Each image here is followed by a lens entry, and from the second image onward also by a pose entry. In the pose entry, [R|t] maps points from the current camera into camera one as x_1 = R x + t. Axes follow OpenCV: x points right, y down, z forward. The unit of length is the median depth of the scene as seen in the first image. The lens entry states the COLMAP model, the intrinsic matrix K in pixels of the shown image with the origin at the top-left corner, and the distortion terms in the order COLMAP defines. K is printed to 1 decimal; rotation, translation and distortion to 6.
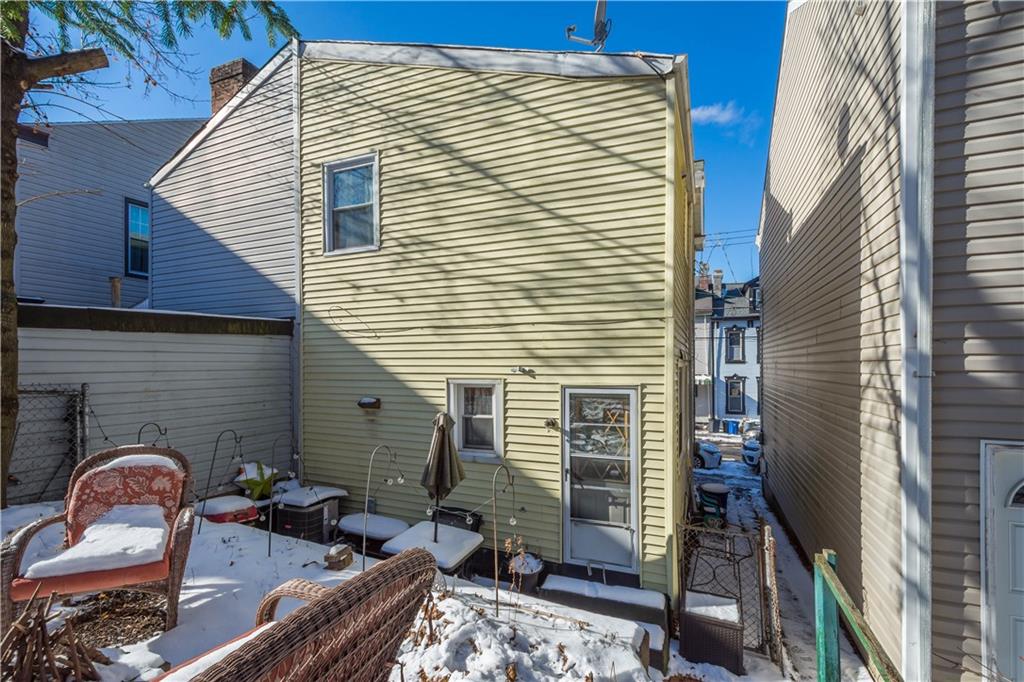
lens RADIAL K [[454.3, 0, 509.0], [0, 454.3, 361.4], [0, 0, 1]] dist [0.011718, -0.003227]
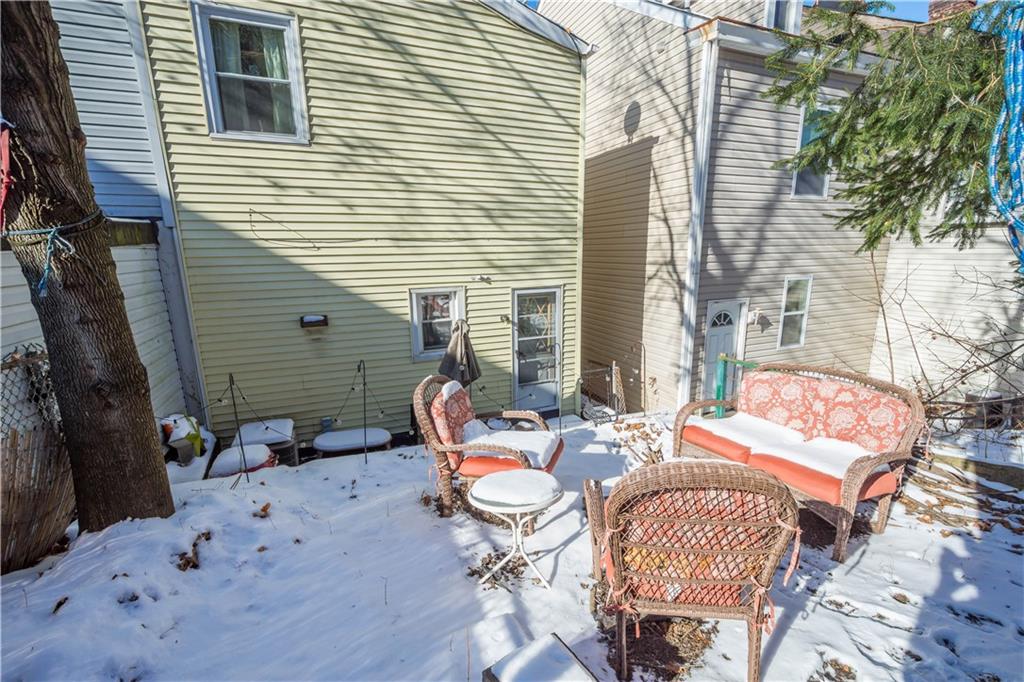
lens RADIAL K [[454.3, 0, 514.6], [0, 454.3, 347.2], [0, 0, 1]] dist [0.011718, -0.003227]
pose [[0.696684, -0.159925, 0.699325, -0.755870], [0.008934, 0.976693, 0.214456, -0.056990], [-0.717322, -0.143160, 0.681875, 0.080102]]
